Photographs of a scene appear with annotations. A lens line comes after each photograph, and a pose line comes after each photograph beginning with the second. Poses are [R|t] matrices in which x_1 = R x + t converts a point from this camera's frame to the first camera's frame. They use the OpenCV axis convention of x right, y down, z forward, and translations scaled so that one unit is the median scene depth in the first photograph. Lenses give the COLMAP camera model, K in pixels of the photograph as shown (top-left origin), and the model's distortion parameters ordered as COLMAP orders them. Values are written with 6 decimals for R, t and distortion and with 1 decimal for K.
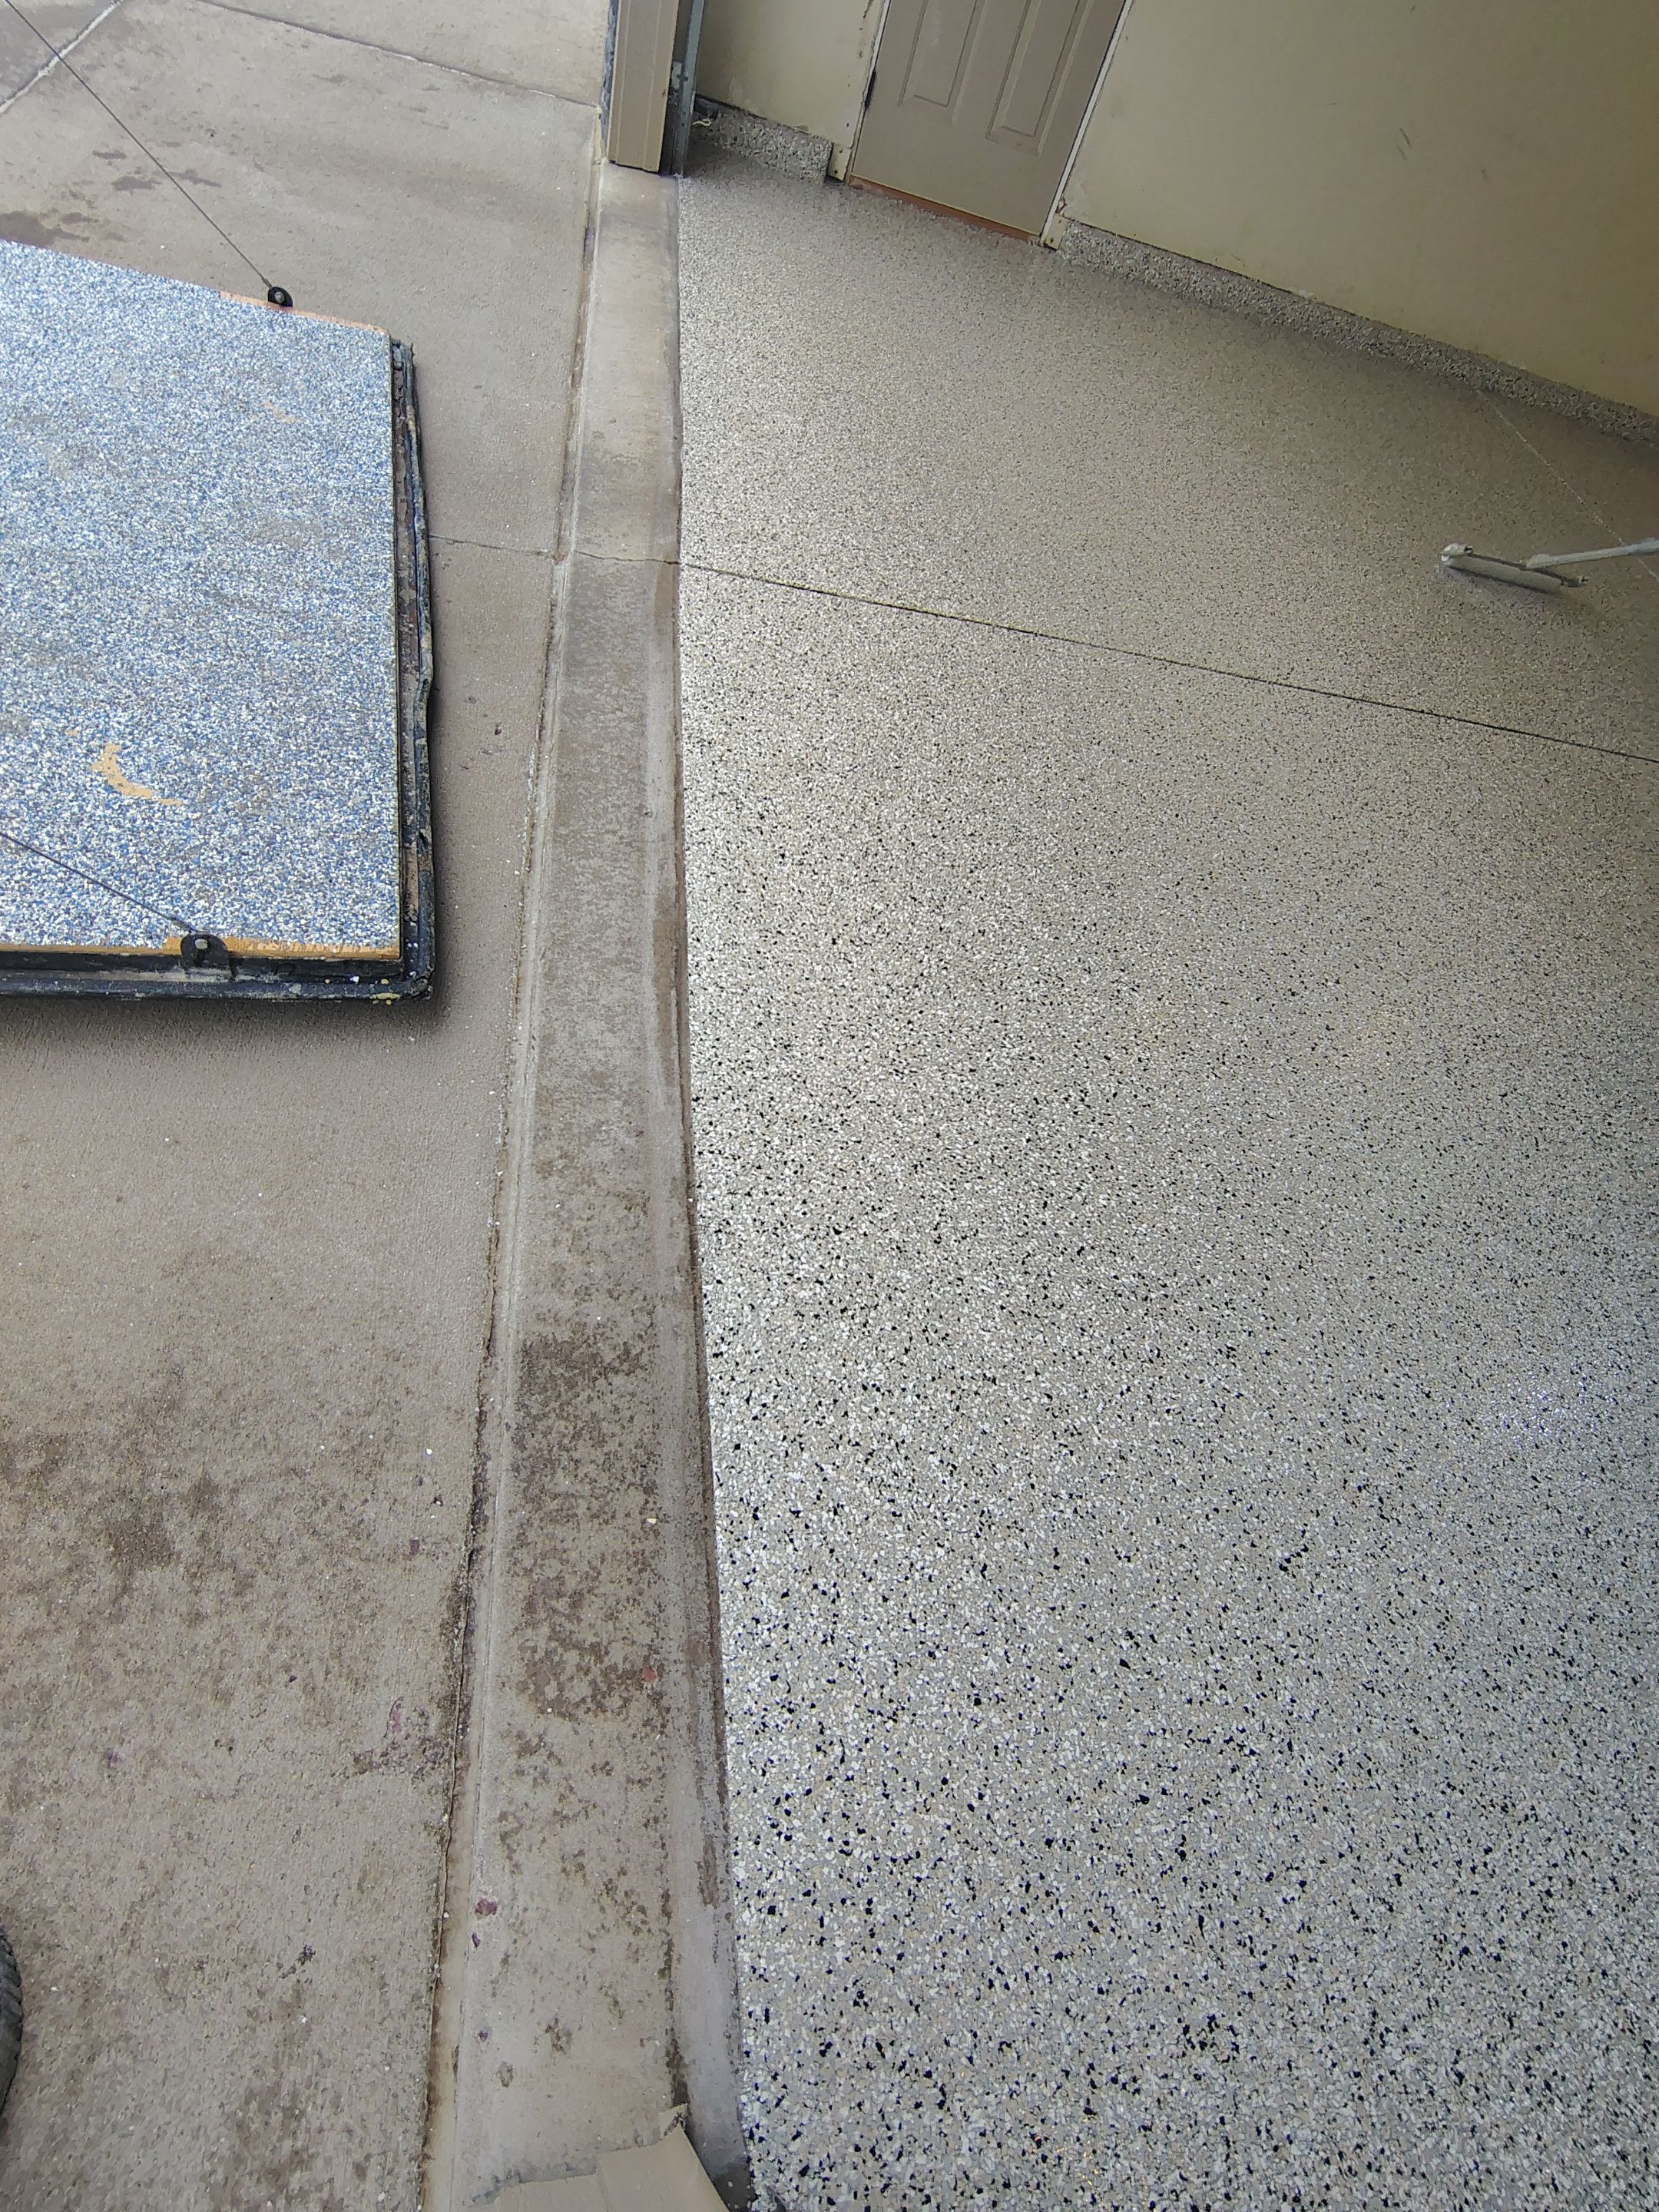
lens RADIAL K [[1015.8, 0, 824.9], [0, 1015.8, 1100.9], [0, 0, 1]] dist [-0.004883, 0.001325]
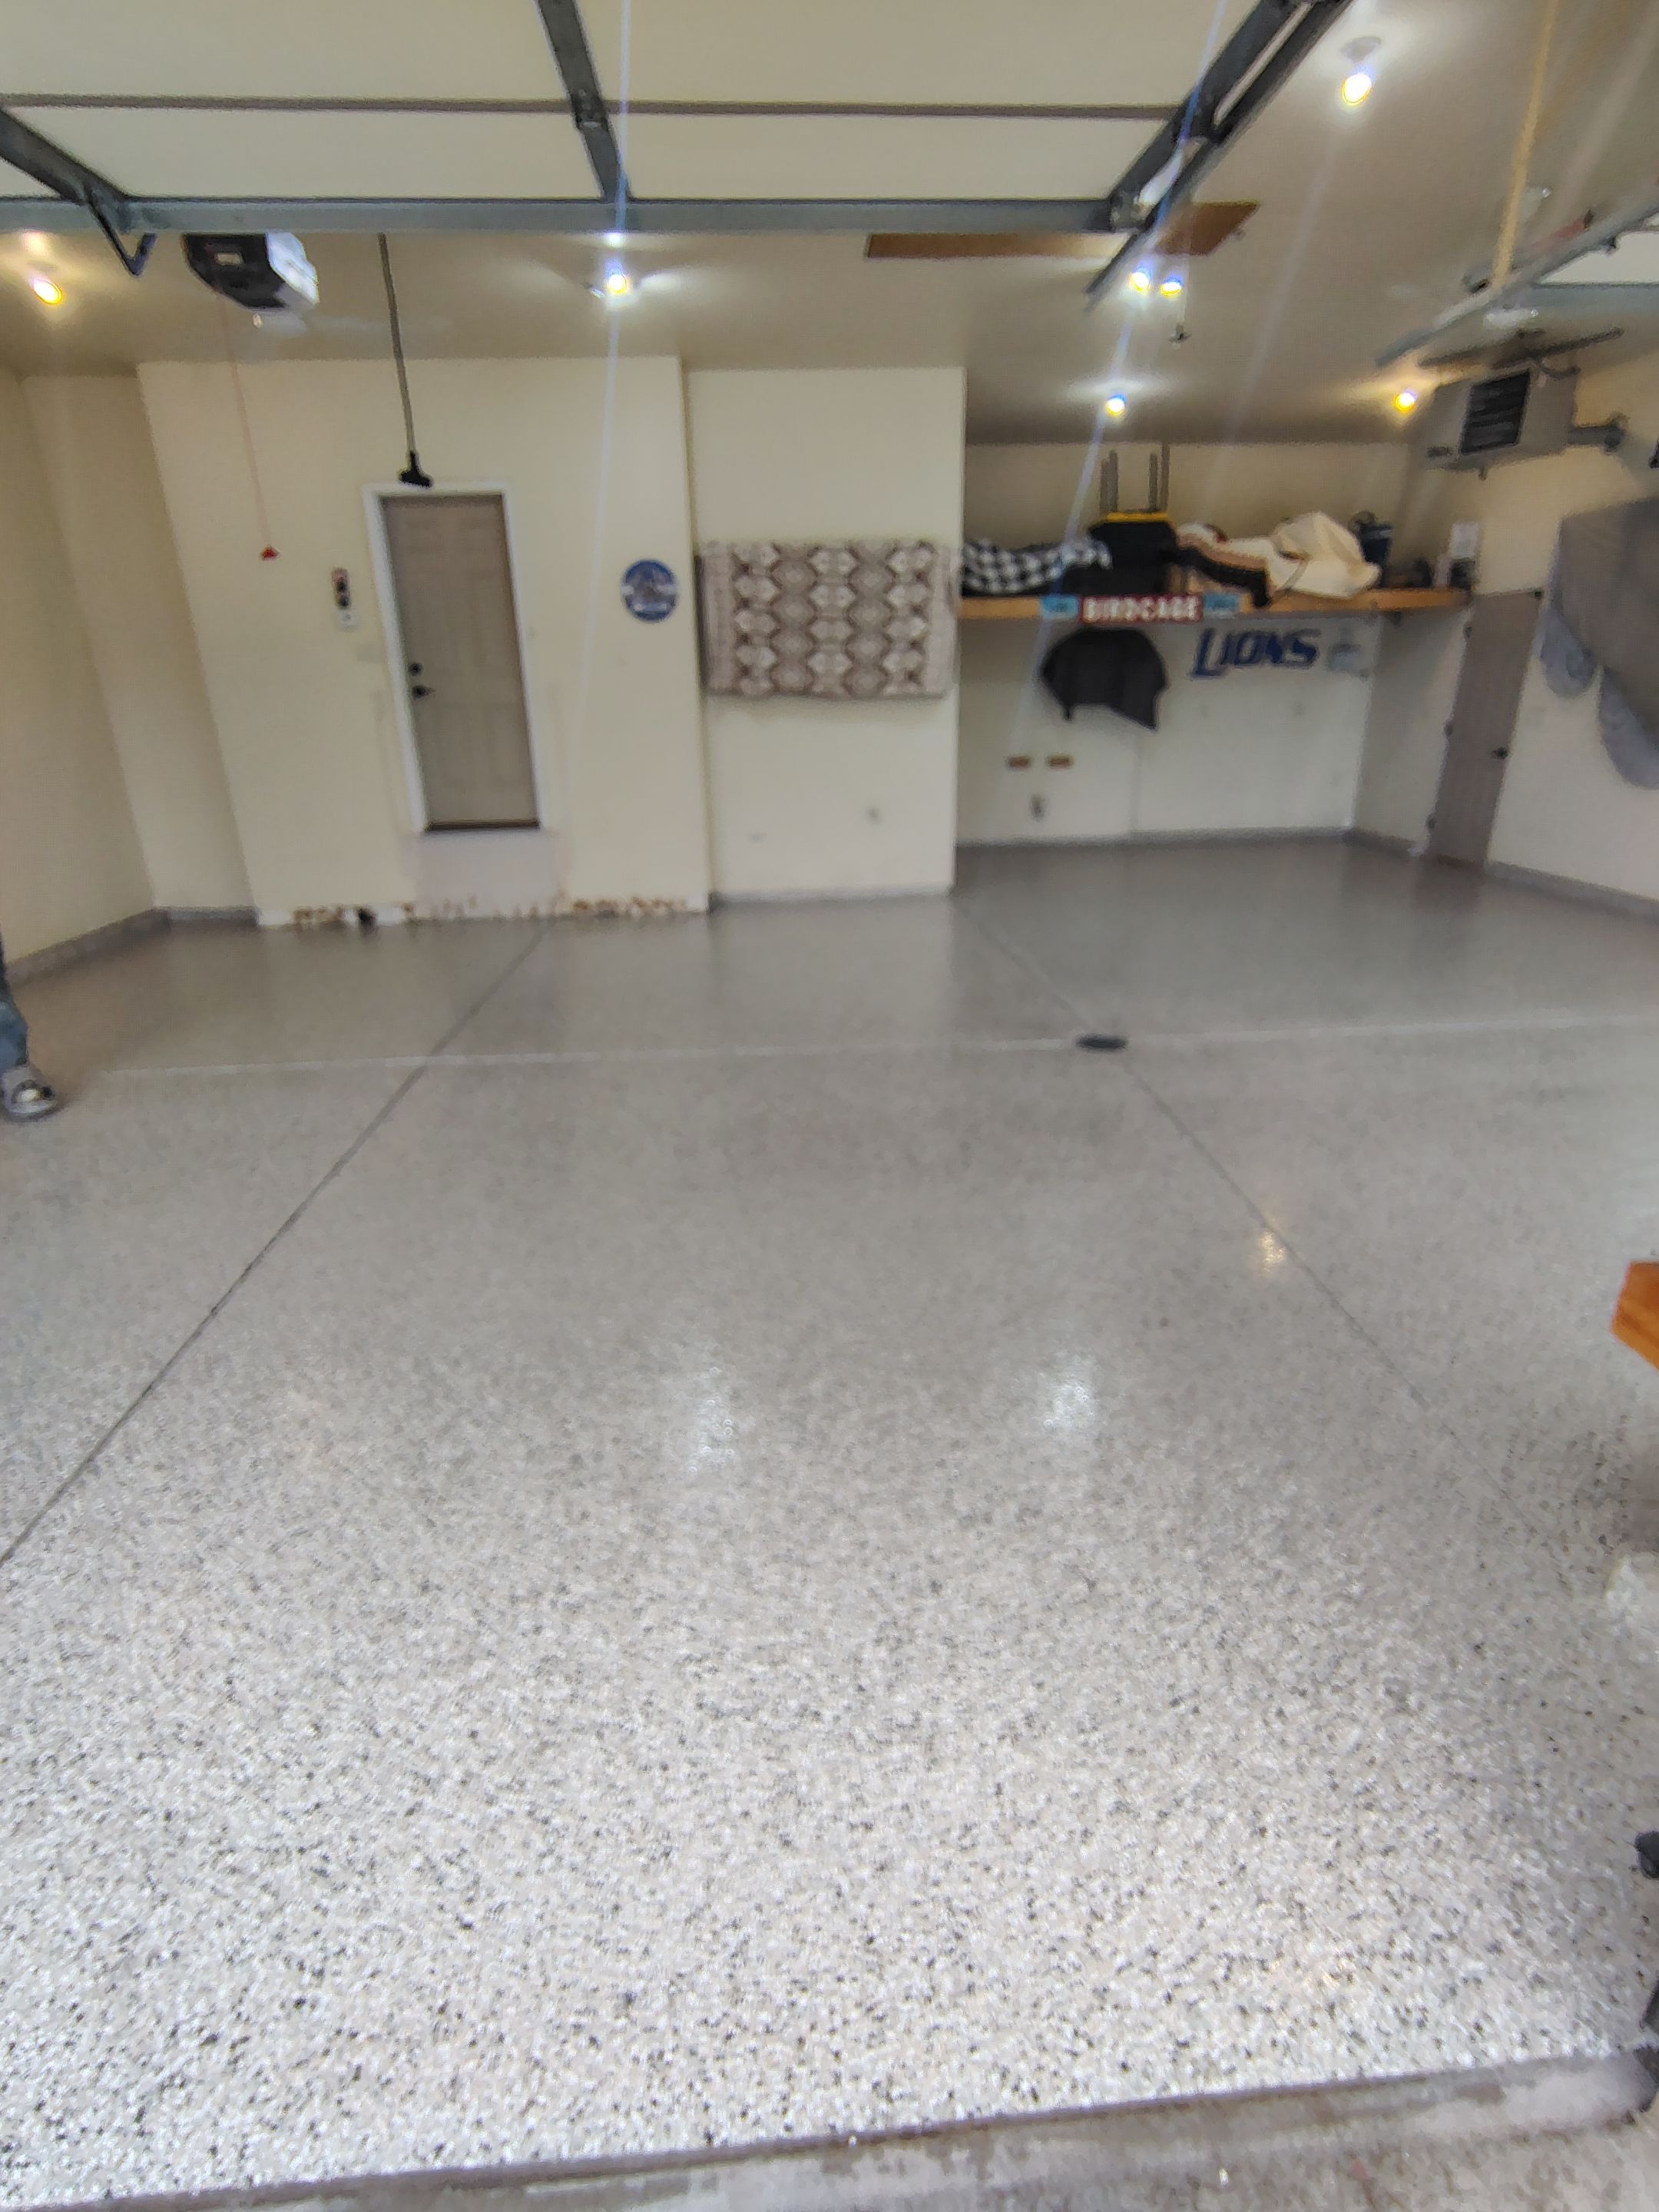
lens RADIAL K [[1059.6, 0, 820.9], [0, 1059.6, 1094.5], [0, 0, 1]] dist [-0.013289, 0.008394]
pose [[0.037013, -0.593440, 0.804026, -0.305588], [0.846914, 0.445701, 0.289979, -0.535945], [-0.530441, 0.670208, 0.519089, -0.014347]]
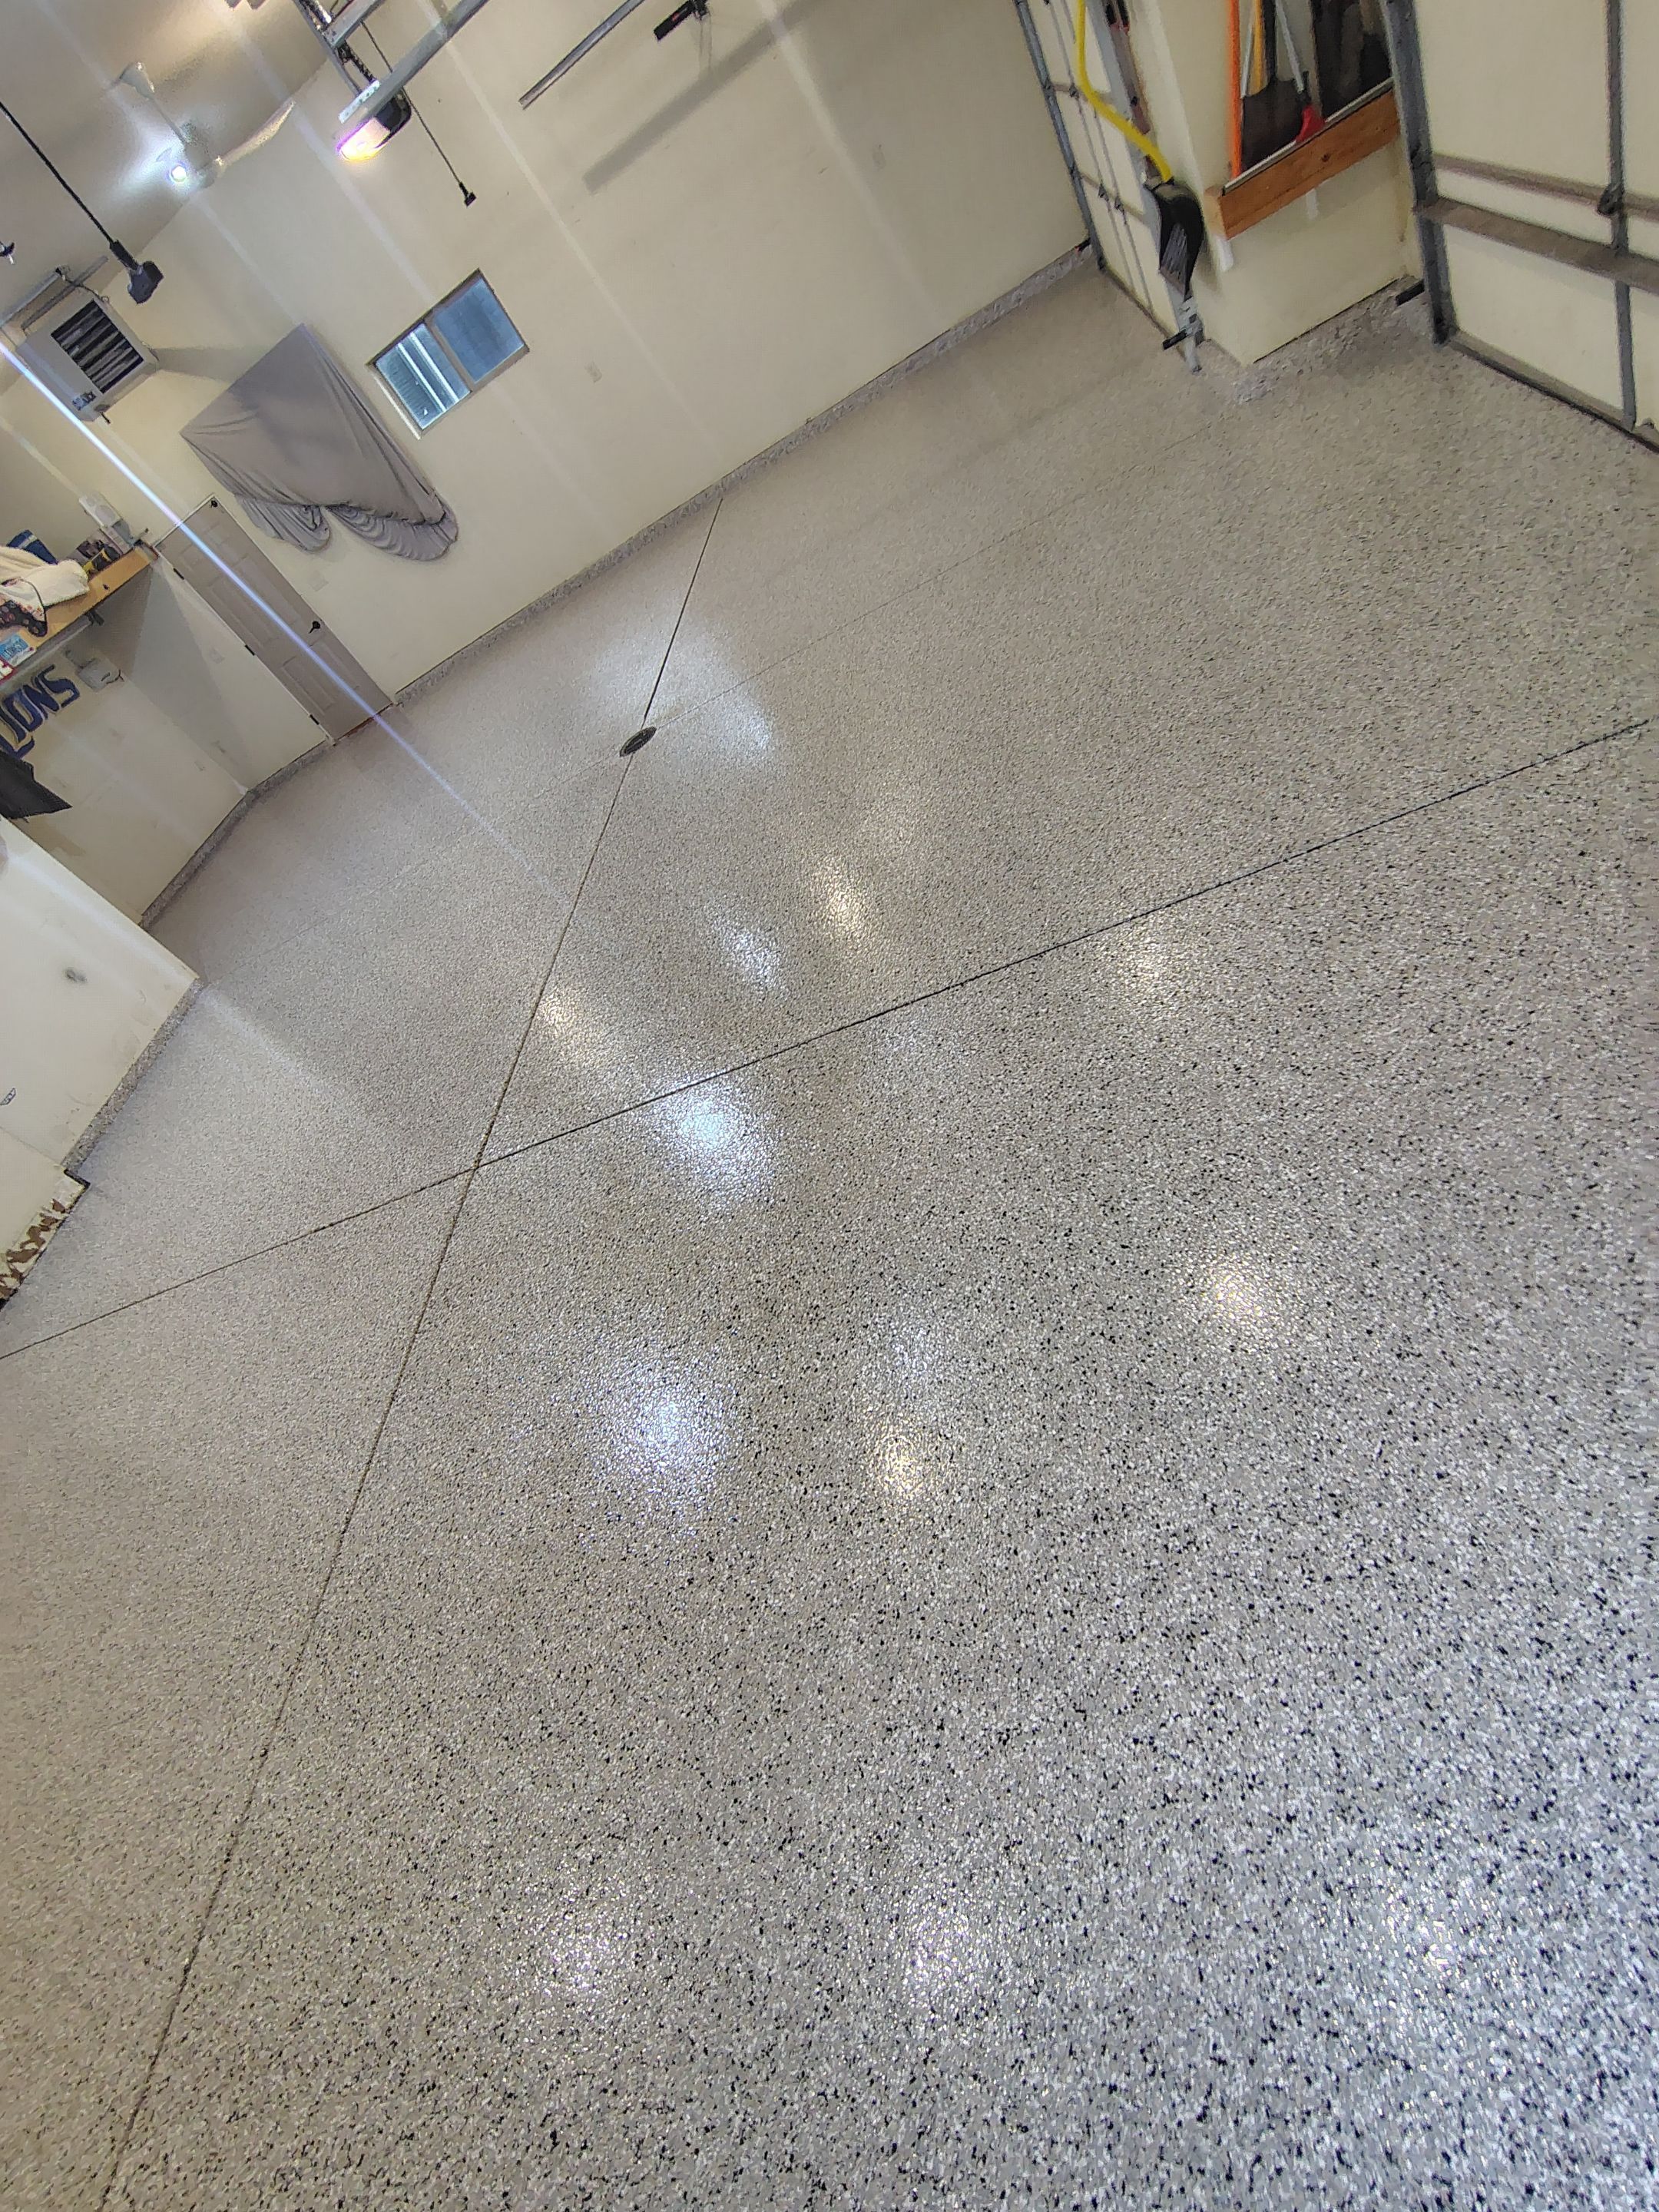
lens RADIAL K [[1026.1, 0, 820.4], [0, 1026.1, 1100.8], [0, 0, 1]] dist [-0.008302, 0.001143]
pose [[-0.958577, 0.068072, 0.276581, 0.882905], [0.251724, -0.251931, 0.934433, -2.628998], [0.133288, 0.965348, 0.224360, 1.663945]]
